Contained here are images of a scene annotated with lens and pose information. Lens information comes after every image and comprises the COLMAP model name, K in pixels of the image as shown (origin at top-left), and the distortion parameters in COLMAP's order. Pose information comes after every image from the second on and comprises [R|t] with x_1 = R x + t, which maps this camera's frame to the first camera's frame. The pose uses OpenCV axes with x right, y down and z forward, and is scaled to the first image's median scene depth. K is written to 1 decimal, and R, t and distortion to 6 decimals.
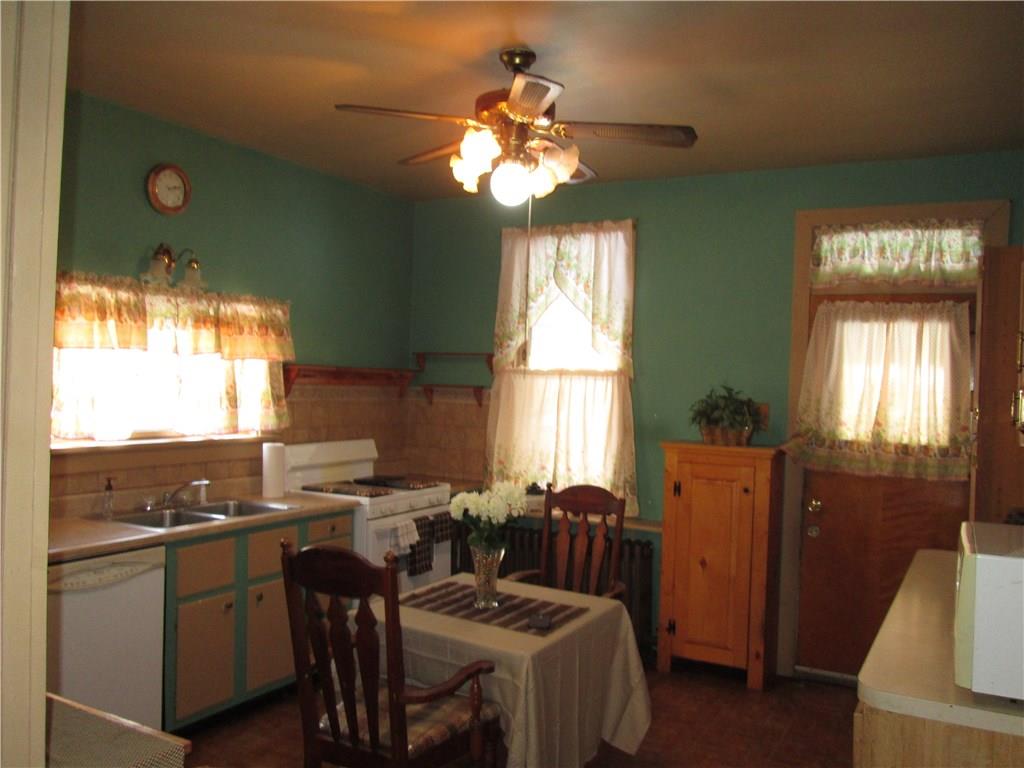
lens RADIAL K [[850.3, 0, 521.1], [0, 850.3, 384.7], [0, 0, 1]] dist [-0.032565, 0.024817]
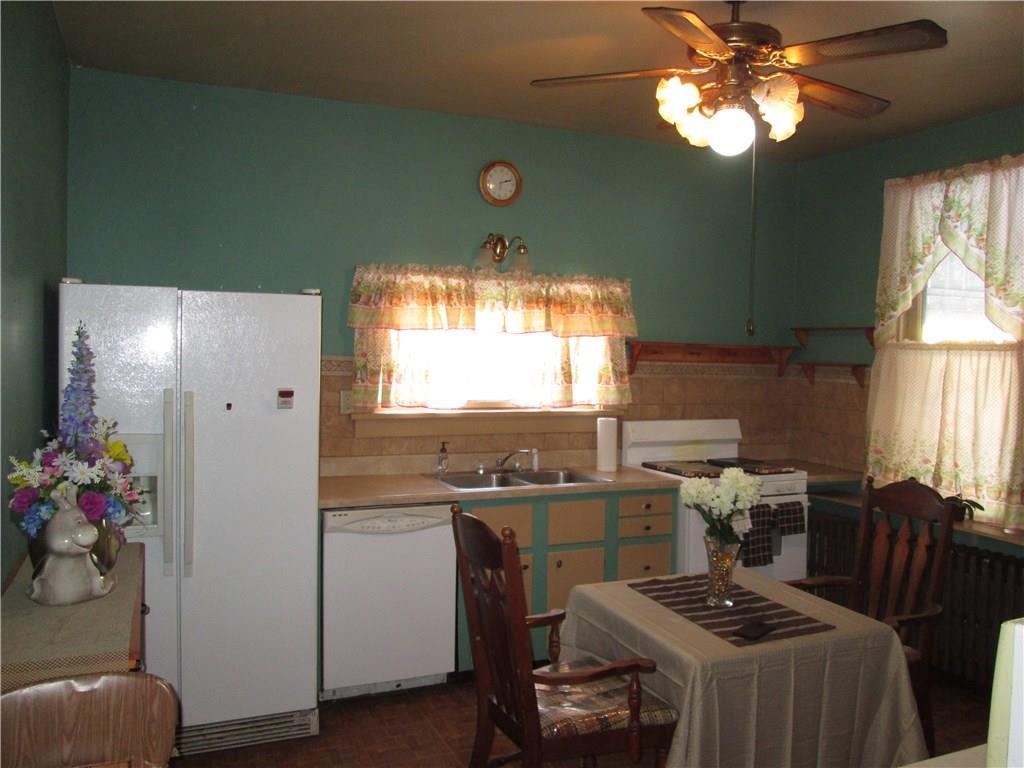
lens RADIAL K [[850.3, 0, 515.7], [0, 850.3, 376.8], [0, 0, 1]] dist [-0.032565, 0.024817]
pose [[0.806055, 0.010143, -0.591753, 0.227218], [-0.002081, 0.999896, 0.014304, 0.004280], [0.591837, -0.010299, 0.805992, 0.105081]]
